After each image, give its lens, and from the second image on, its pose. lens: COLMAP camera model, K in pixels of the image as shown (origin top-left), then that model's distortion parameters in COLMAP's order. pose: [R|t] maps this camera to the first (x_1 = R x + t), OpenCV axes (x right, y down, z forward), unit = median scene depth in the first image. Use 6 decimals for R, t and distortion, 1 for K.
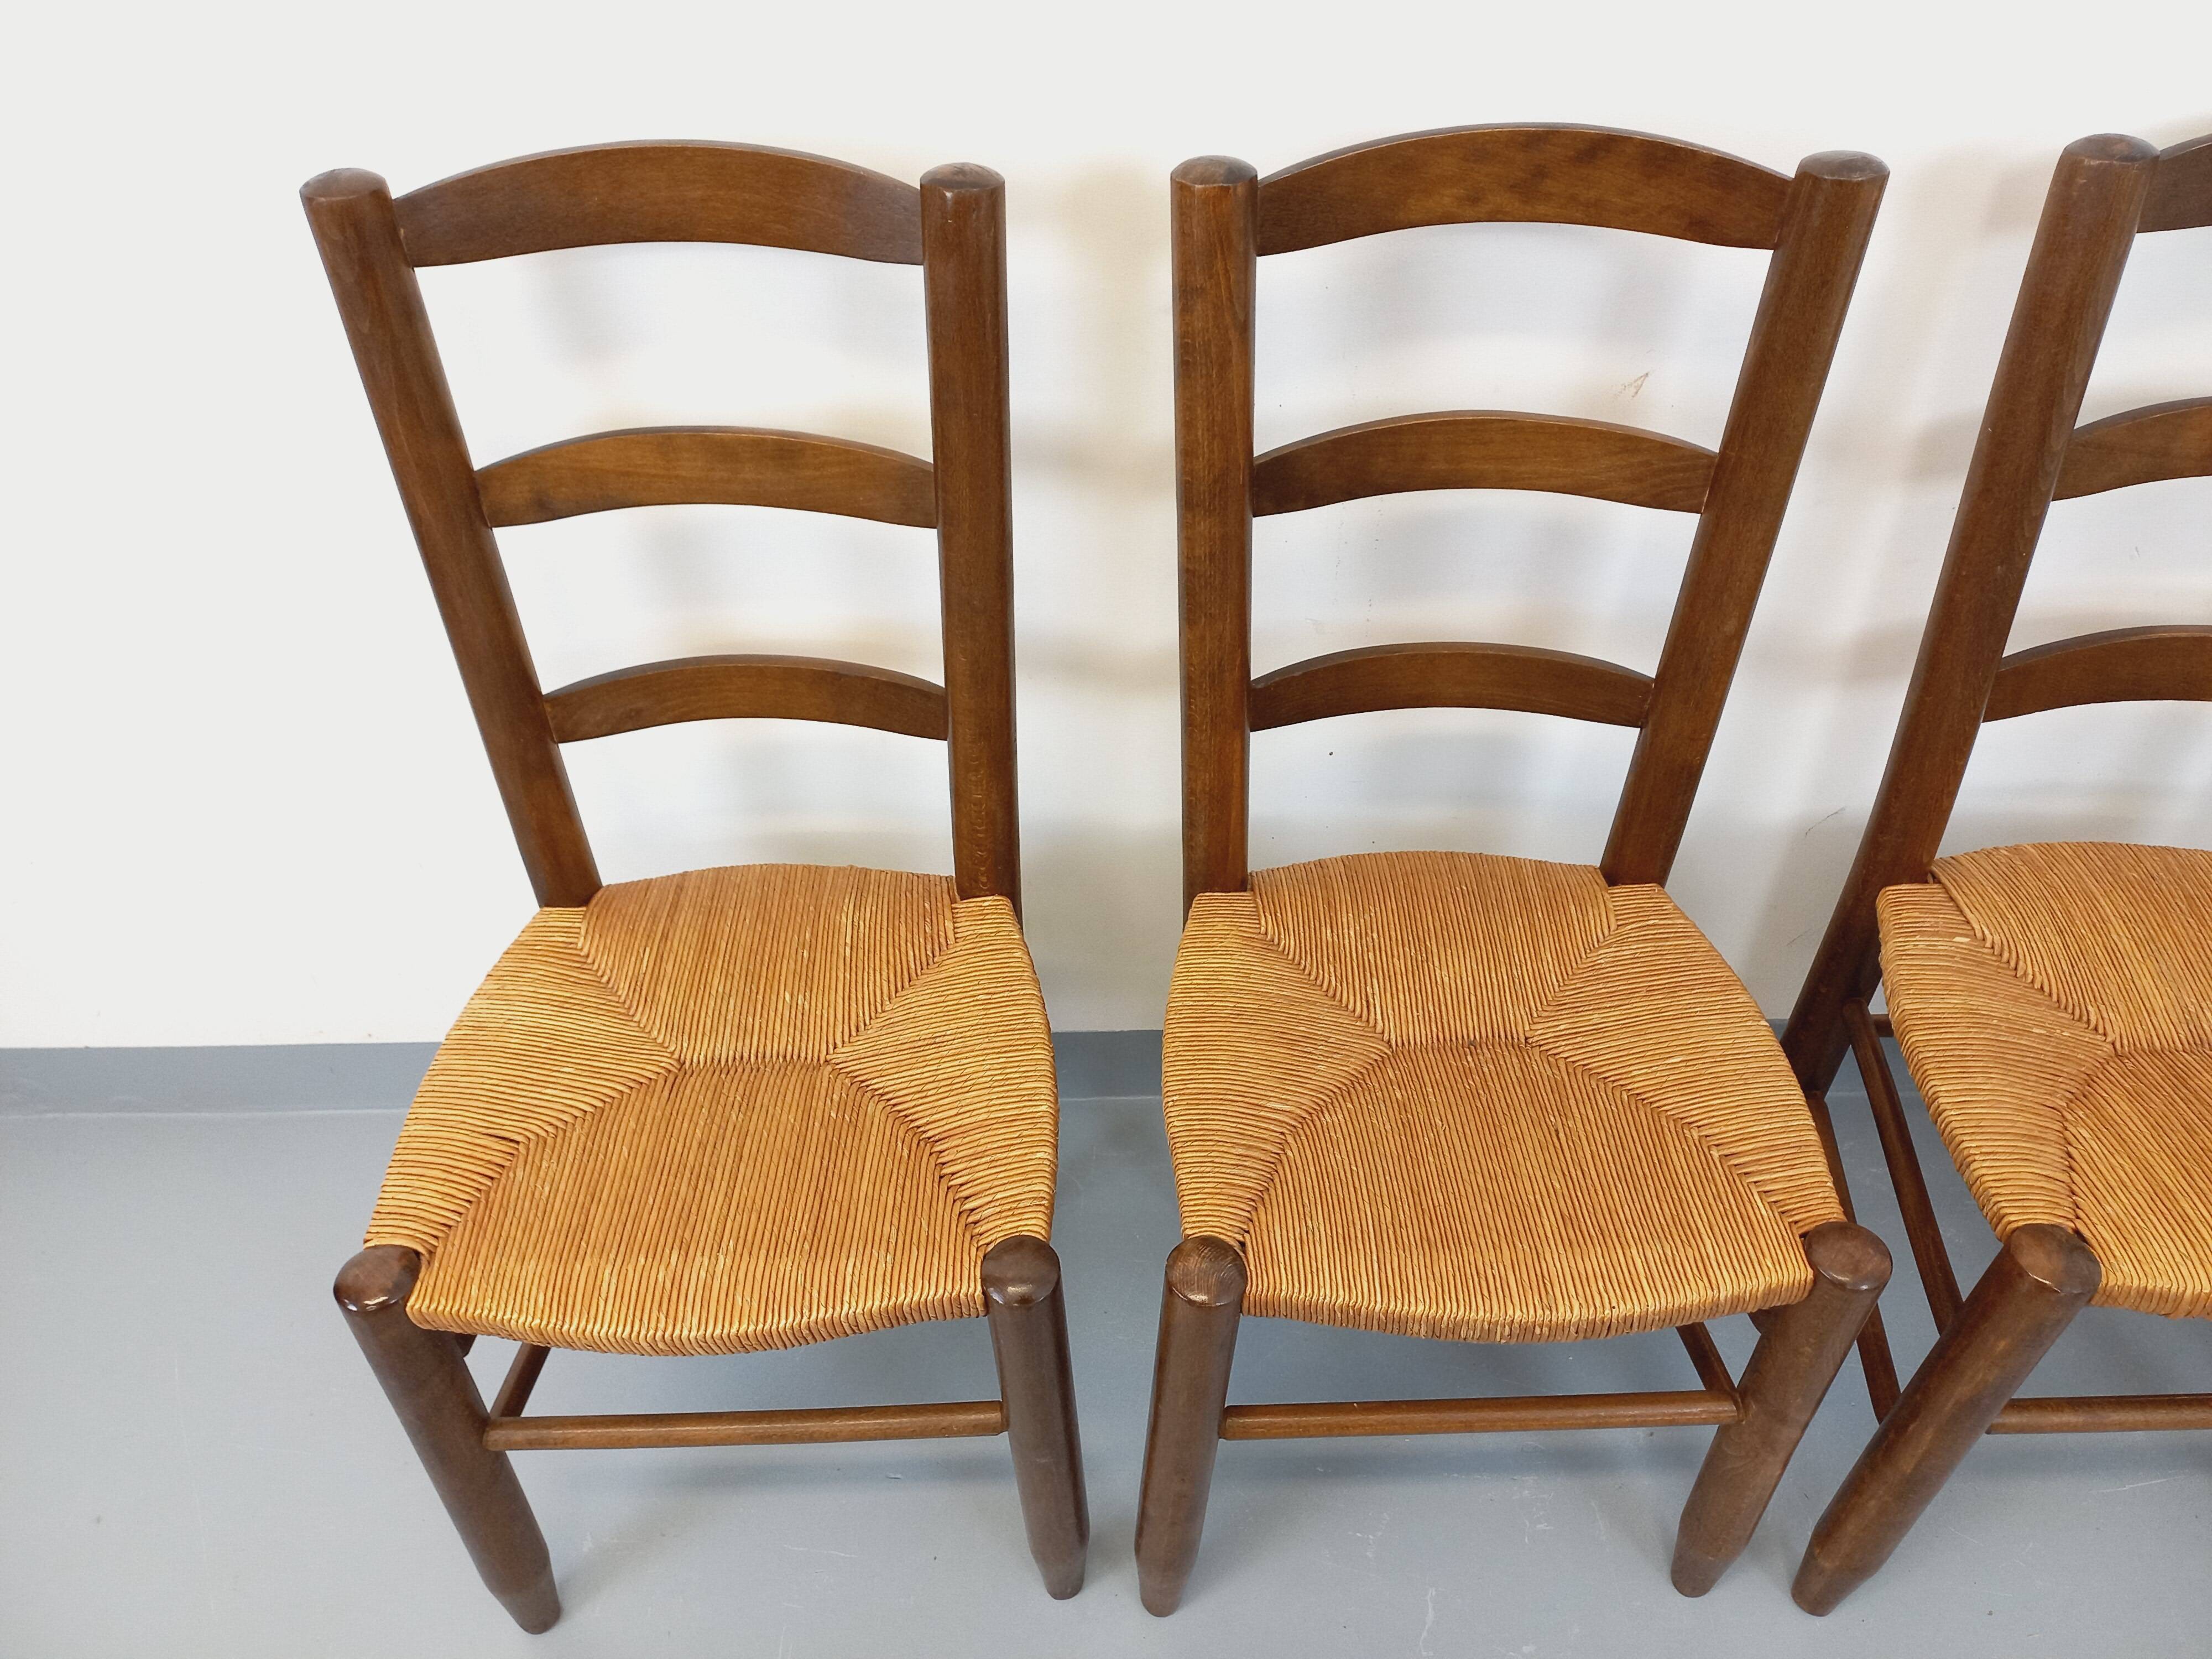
lens RADIAL K [[1654.6, 0, 1101.8], [0, 1654.6, 836.2], [0, 0, 1]] dist [0.043281, -0.025059]
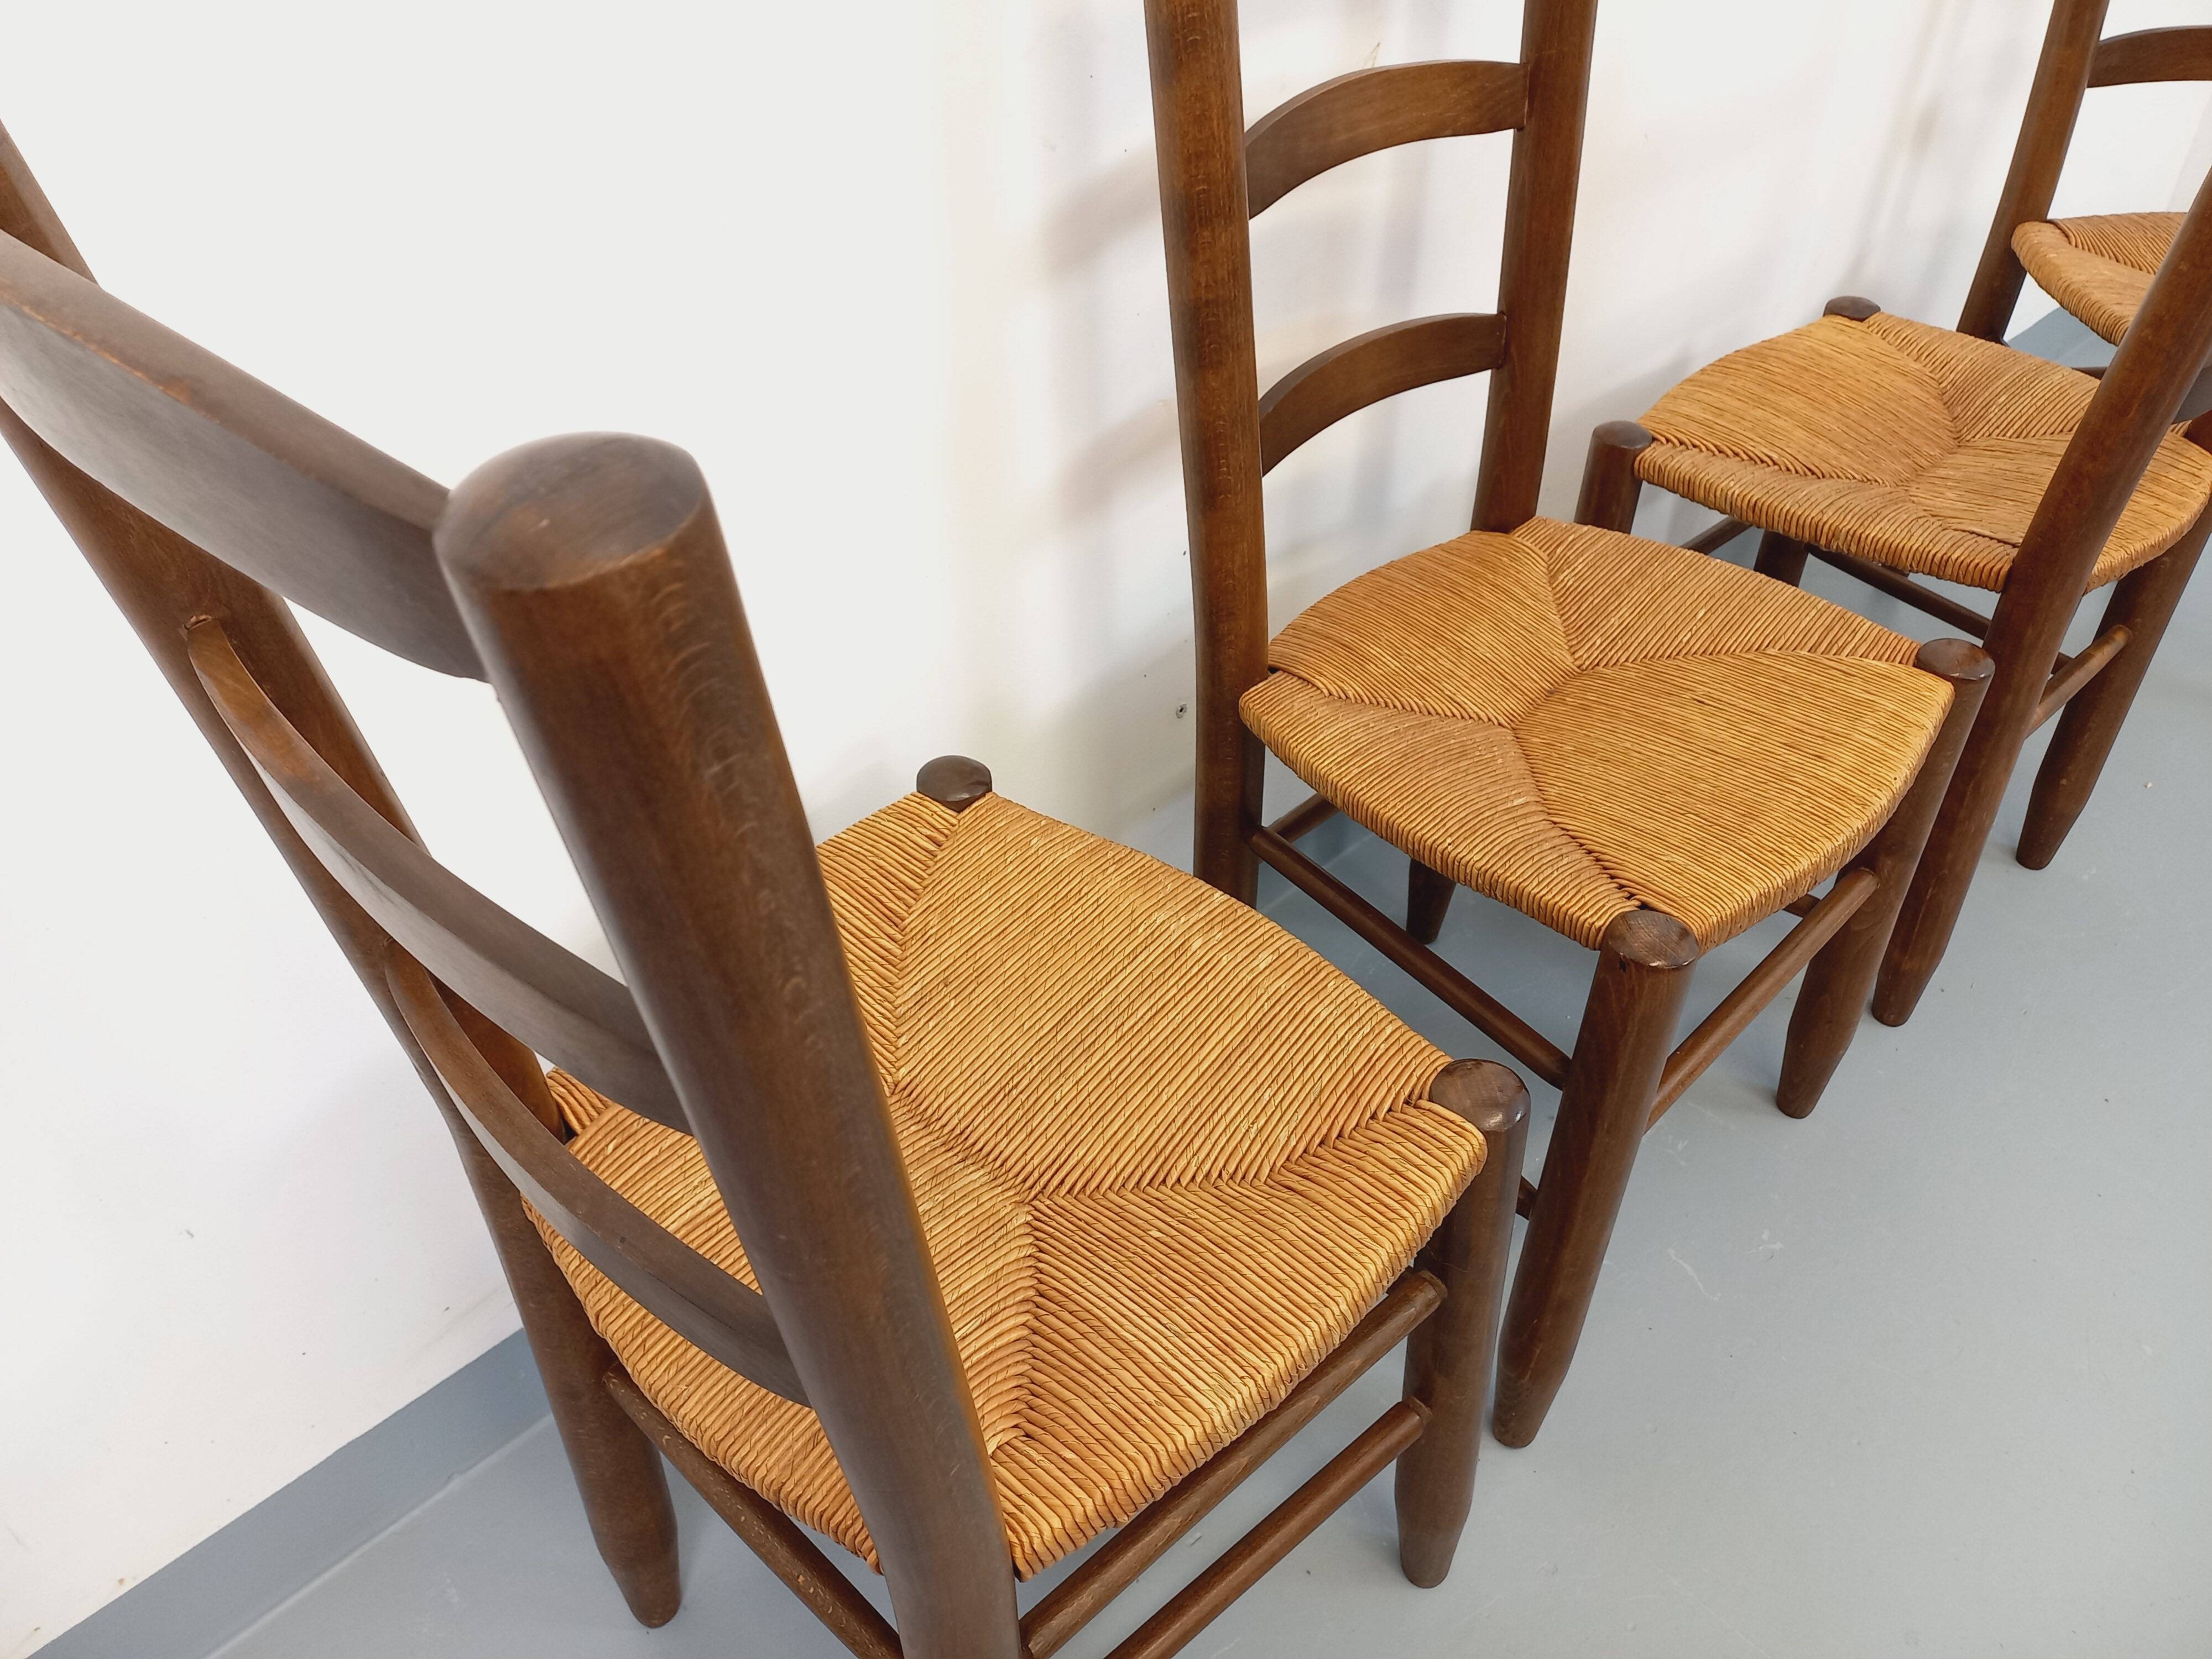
lens RADIAL K [[1654.6, 0, 1057.9], [0, 1654.6, 815.9], [0, 0, 1]] dist [0.043281, -0.025059]
pose [[0.737091, -0.419883, 0.529524, -0.592677], [0.473188, 0.880089, 0.039191, 0.011322], [-0.482484, 0.221677, 0.847389, 0.327007]]
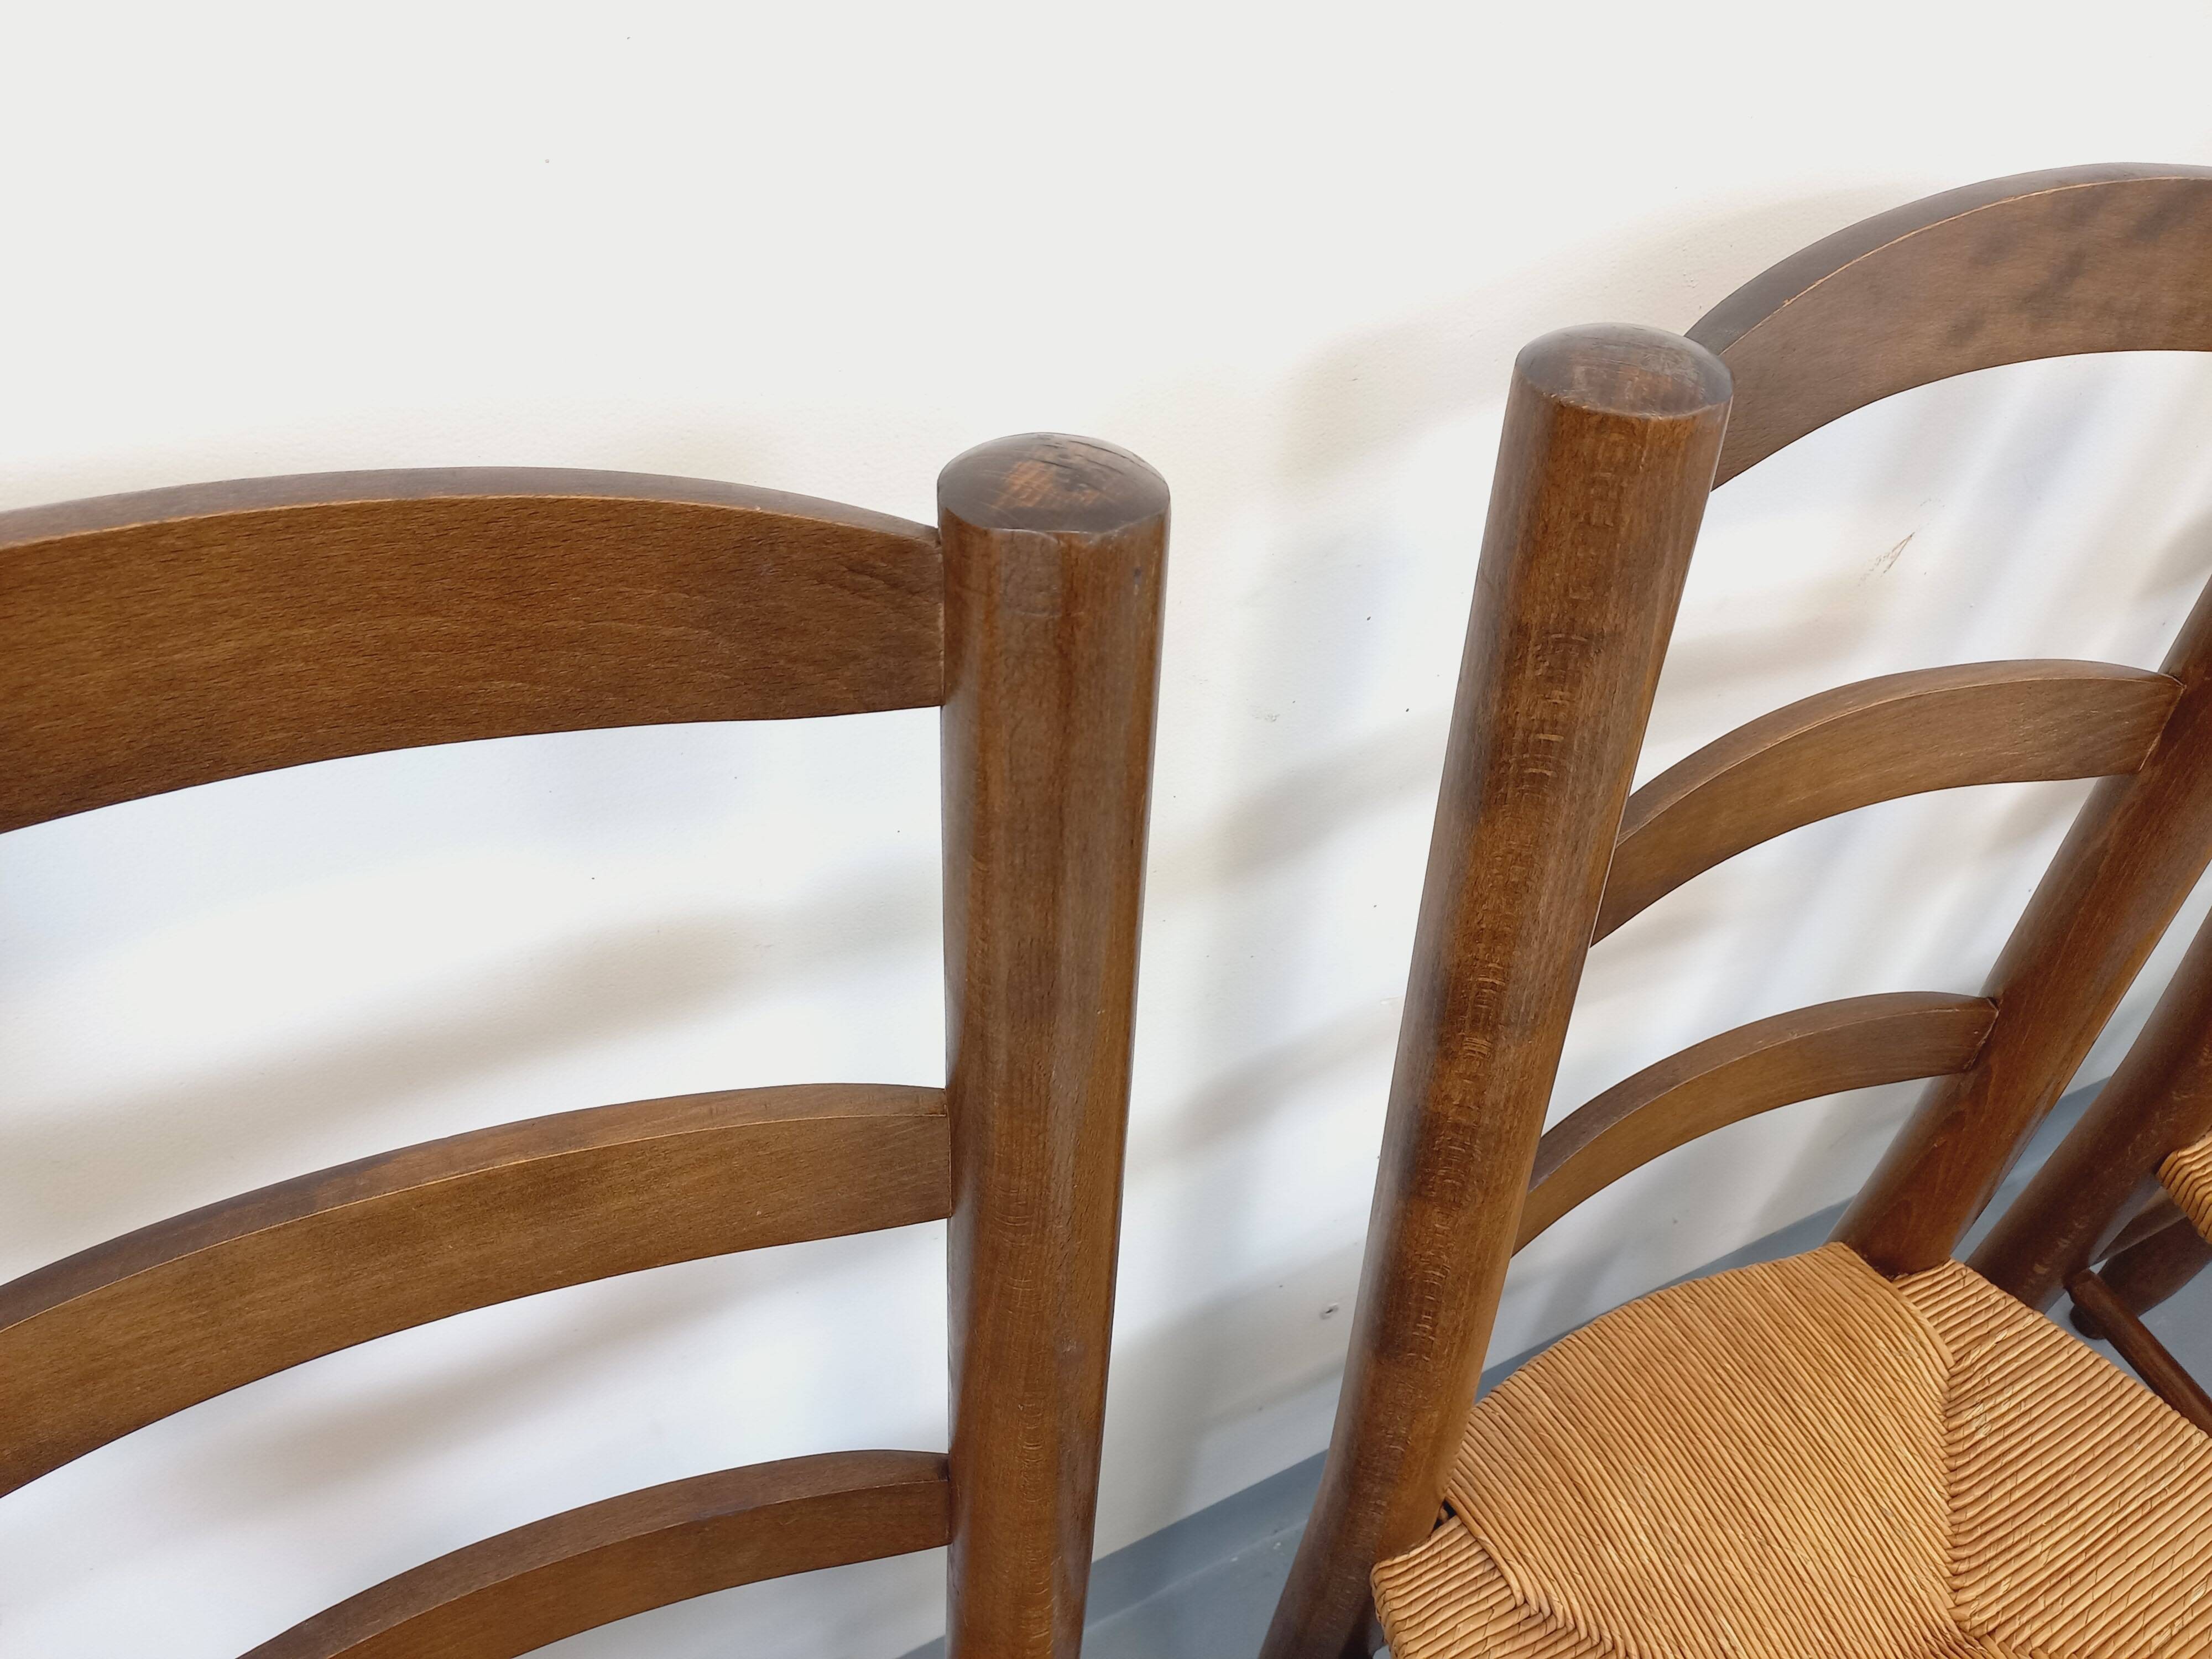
lens RADIAL K [[1654.6, 0, 1105.5], [0, 1654.6, 808.8], [0, 0, 1]] dist [0.043281, -0.025059]
pose [[0.883005, -0.250208, 0.397112, -0.204439], [0.243932, 0.967463, 0.067170, -0.302323], [-0.400998, 0.037557, 0.915309, 0.580138]]
